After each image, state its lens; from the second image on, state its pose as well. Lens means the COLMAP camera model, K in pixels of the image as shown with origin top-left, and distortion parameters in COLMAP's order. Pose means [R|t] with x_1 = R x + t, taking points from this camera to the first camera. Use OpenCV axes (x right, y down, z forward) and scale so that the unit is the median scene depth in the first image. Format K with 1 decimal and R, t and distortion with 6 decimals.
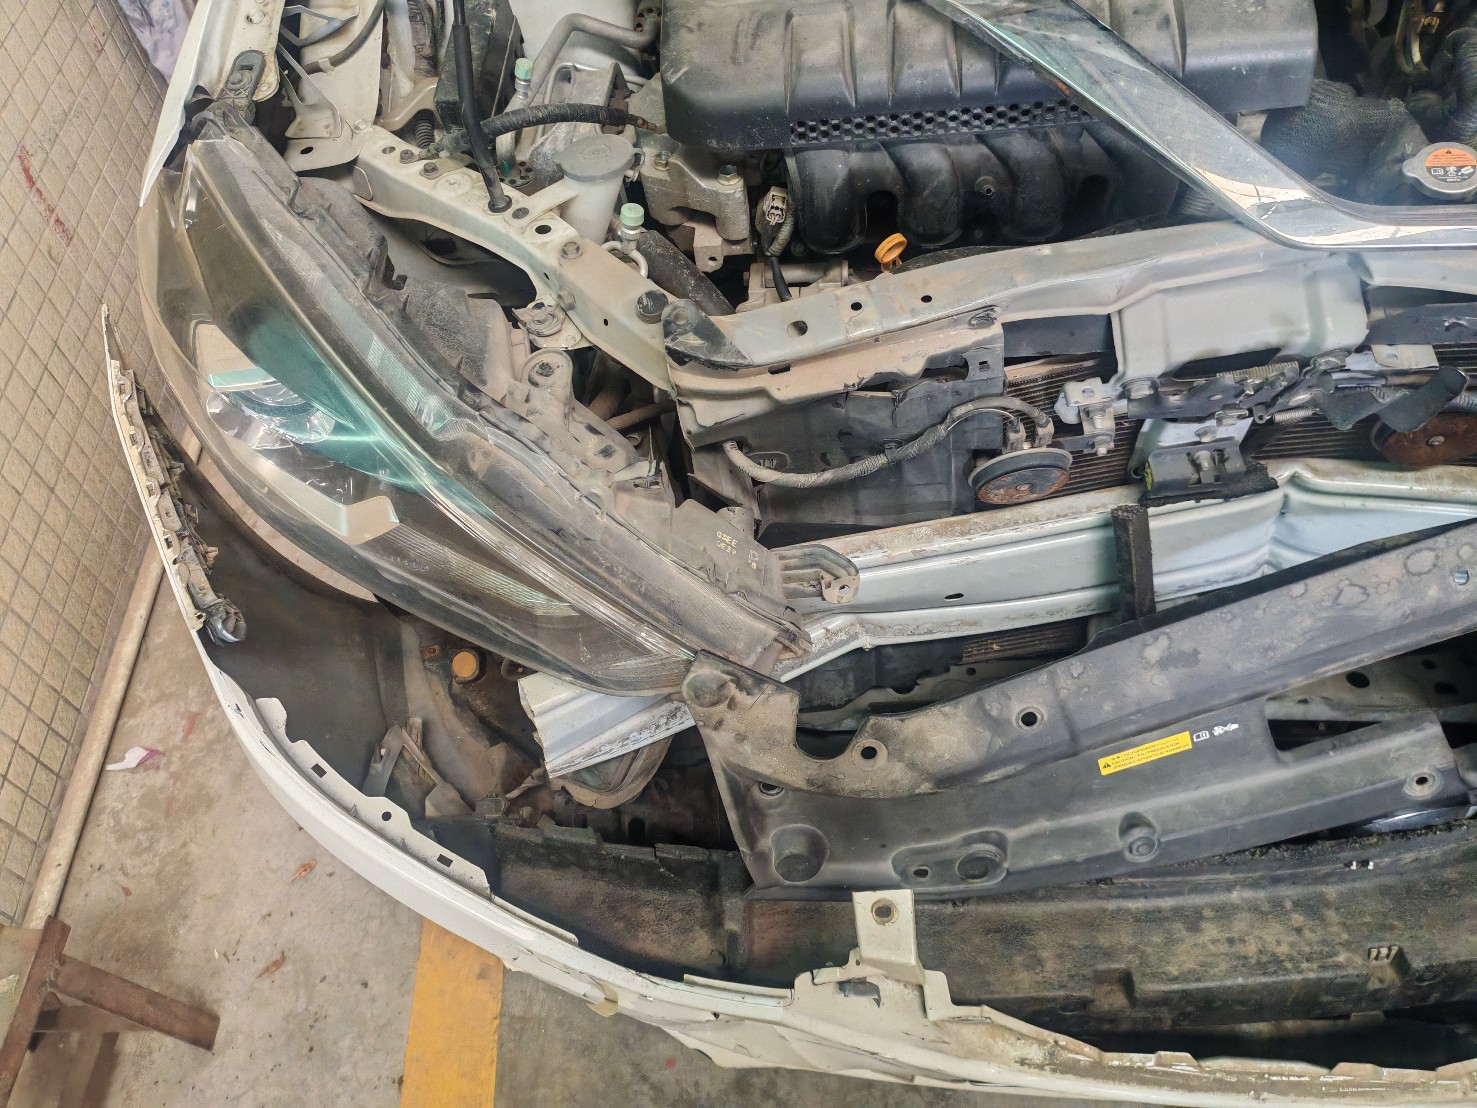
lens RADIAL K [[1170.2, 0, 691.2], [0, 1170.2, 581.3], [0, 0, 1]] dist [0.022596, 0.005822]
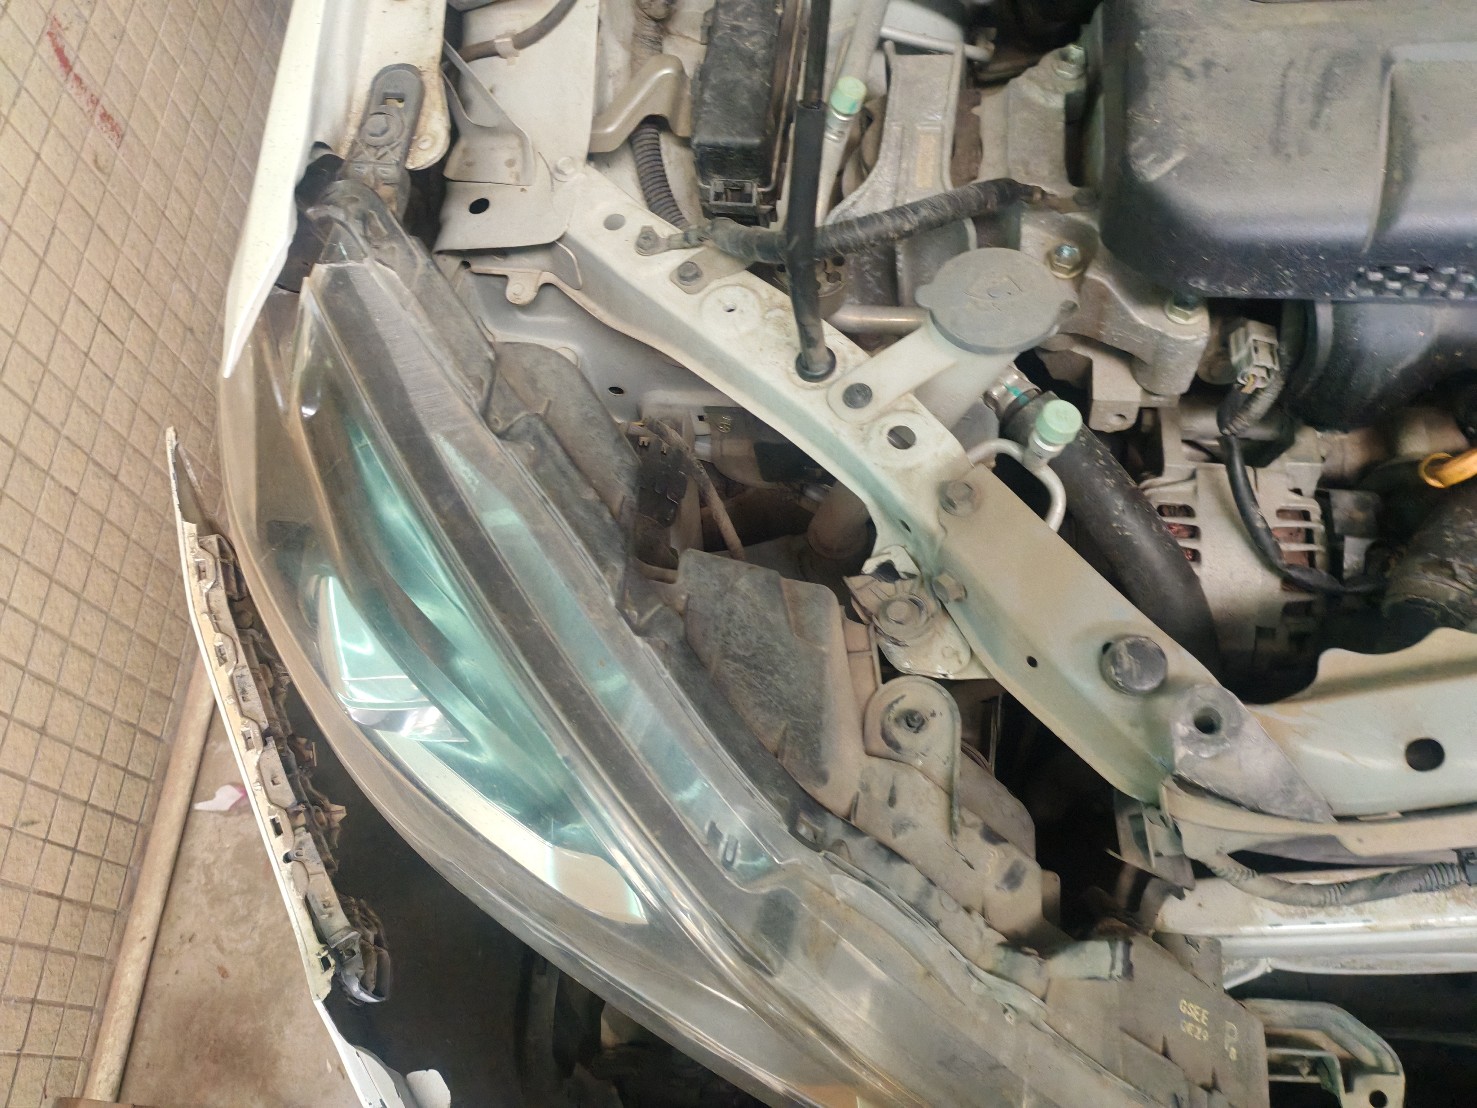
lens RADIAL K [[1125.1, 0, 704.3], [0, 1125.1, 556.1], [0, 0, 1]] dist [0.027450, -0.001788]
pose [[0.998178, 0.053987, -0.026961, -0.190354], [-0.047896, 0.980568, 0.190241, -0.318571], [0.036707, -0.188603, 0.981367, 0.400862]]
